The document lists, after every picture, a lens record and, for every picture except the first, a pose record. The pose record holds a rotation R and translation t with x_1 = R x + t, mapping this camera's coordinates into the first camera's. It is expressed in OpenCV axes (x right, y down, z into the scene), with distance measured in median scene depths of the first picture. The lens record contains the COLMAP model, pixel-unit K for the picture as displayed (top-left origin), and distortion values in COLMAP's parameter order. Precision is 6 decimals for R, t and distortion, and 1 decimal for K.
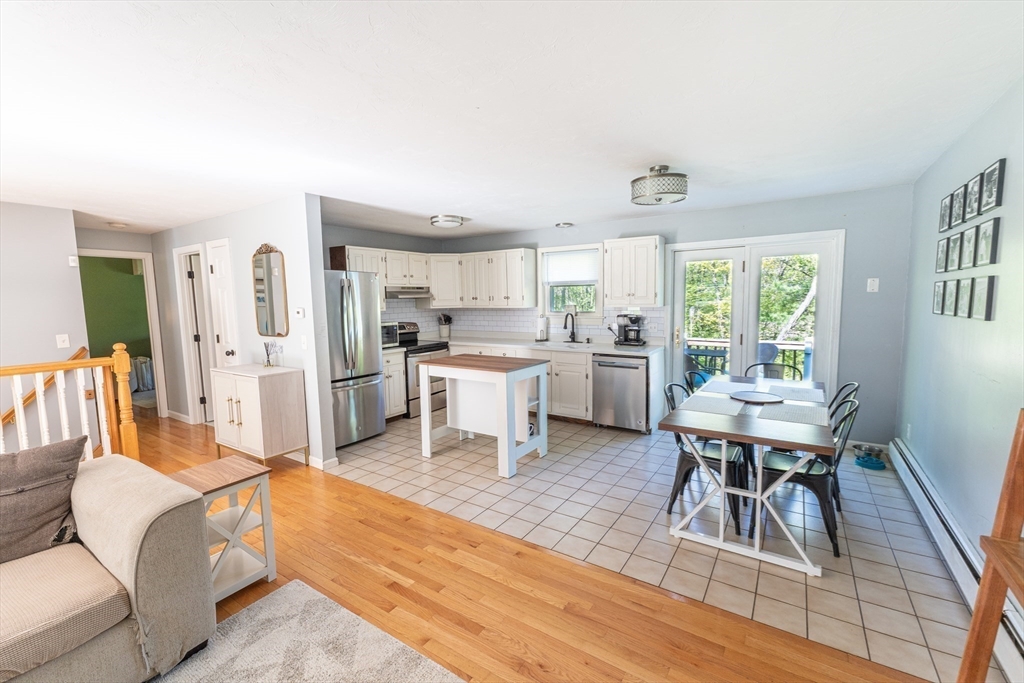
lens RADIAL K [[431.5, 0, 518.1], [0, 431.5, 343.3], [0, 0, 1]] dist [0.009029, -0.001539]
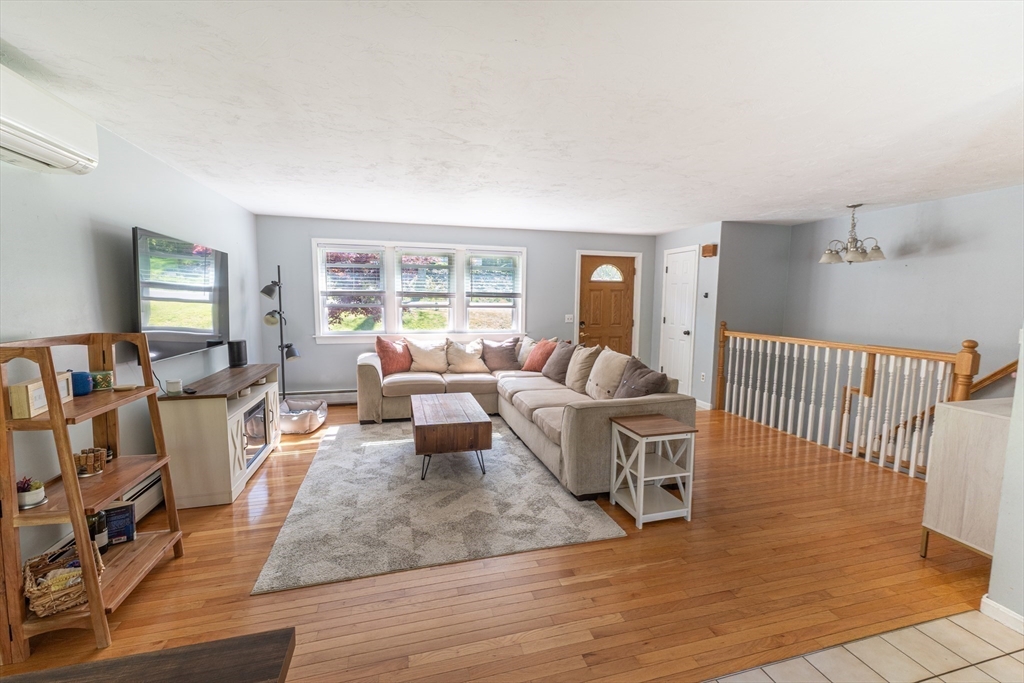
lens RADIAL K [[431.5, 0, 513.6], [0, 431.5, 342.3], [0, 0, 1]] dist [0.009029, -0.001539]
pose [[-0.660456, 0.091620, -0.745254, 0.241543], [-0.075320, 0.979438, 0.187160, -0.070167], [0.747078, 0.179743, -0.639975, 0.704428]]
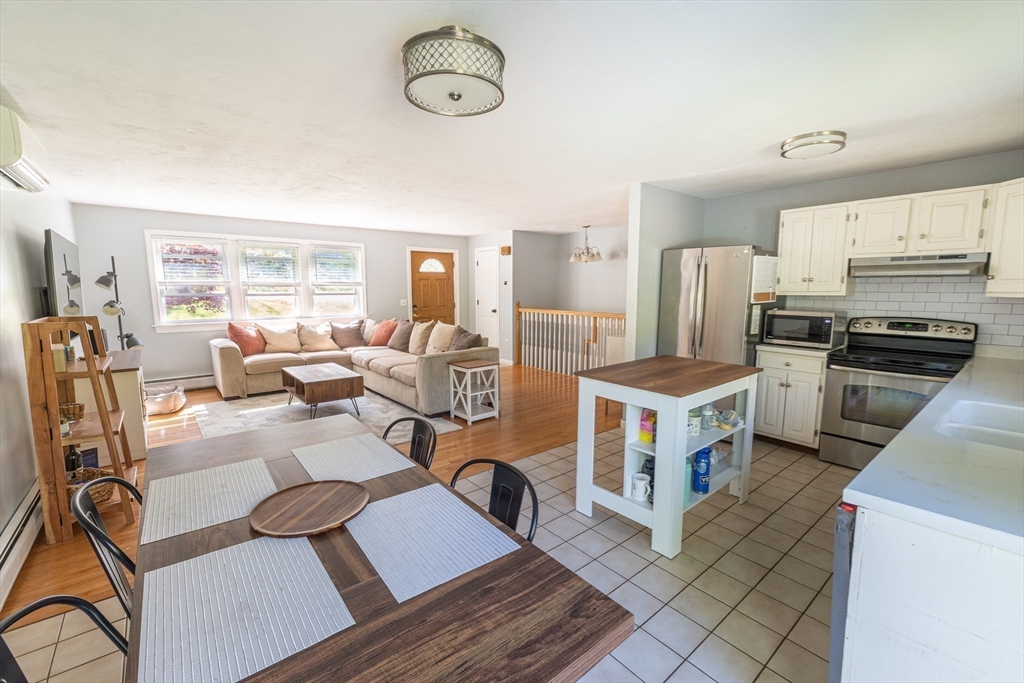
lens RADIAL K [[431.5, 0, 516.7], [0, 431.5, 342.7], [0, 0, 1]] dist [0.009029, -0.001539]
pose [[-0.293402, 0.144522, -0.945002, 0.574399], [-0.094002, 0.979355, 0.178961, -0.090247], [0.951356, 0.141339, -0.273759, 0.841875]]
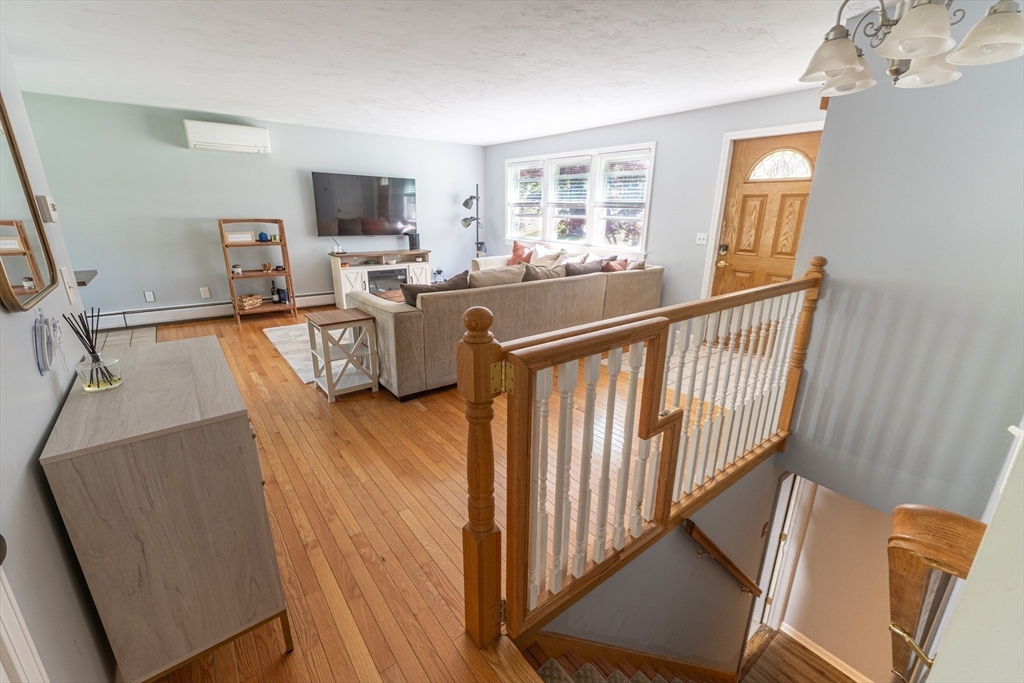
lens RADIAL K [[431.5, 0, 516.1], [0, 431.5, 340.4], [0, 0, 1]] dist [0.009029, -0.001539]
pose [[-0.946815, -0.088531, 0.309360, -0.837385], [0.038506, 0.923325, 0.382083, -0.077981], [-0.319466, 0.373674, -0.870810, 1.017399]]
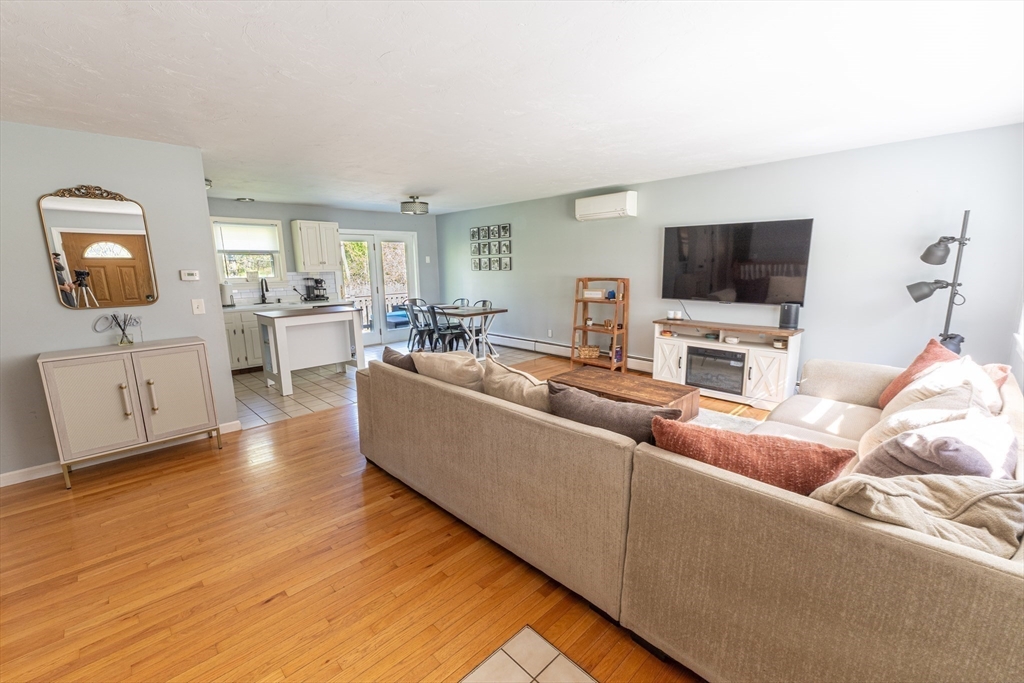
lens RADIAL K [[431.5, 0, 516.1], [0, 431.5, 344.7], [0, 0, 1]] dist [0.009029, -0.001539]
pose [[0.211956, -0.166931, 0.962917, -1.047153], [0.113757, 0.982820, 0.145342, 0.016934], [-0.970636, 0.078733, 0.227304, 0.097595]]
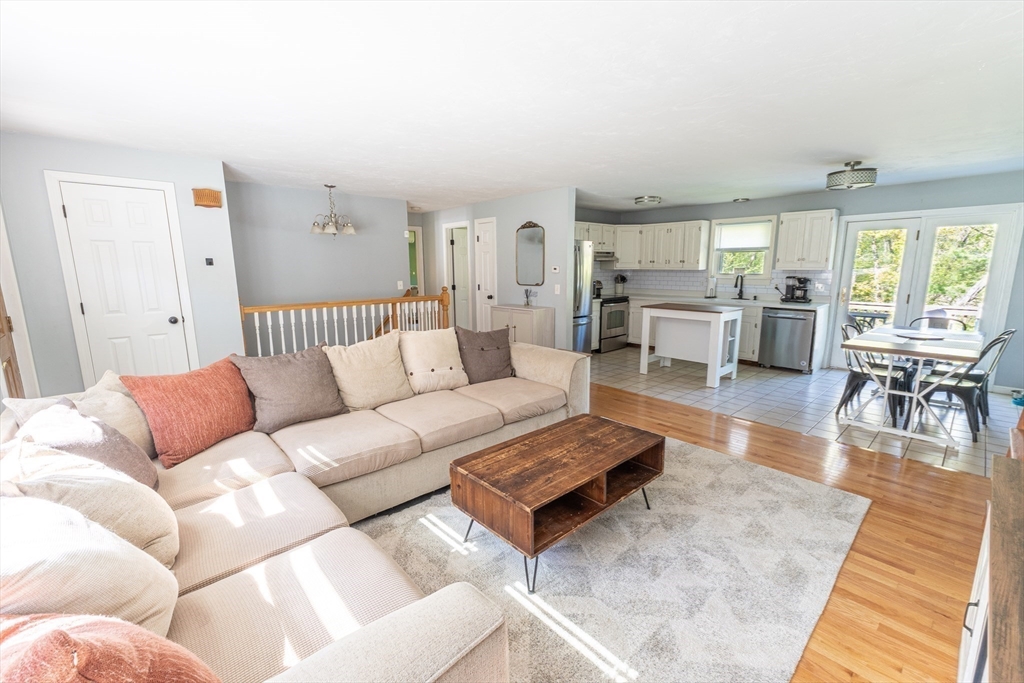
lens RADIAL K [[431.5, 0, 517.2], [0, 431.5, 342.5], [0, 0, 1]] dist [0.009029, -0.001539]
pose [[0.969888, 0.056609, -0.236883, -0.220618], [-0.038546, 0.996033, 0.080206, 0.054344], [0.240483, -0.068660, 0.968222, -0.392804]]
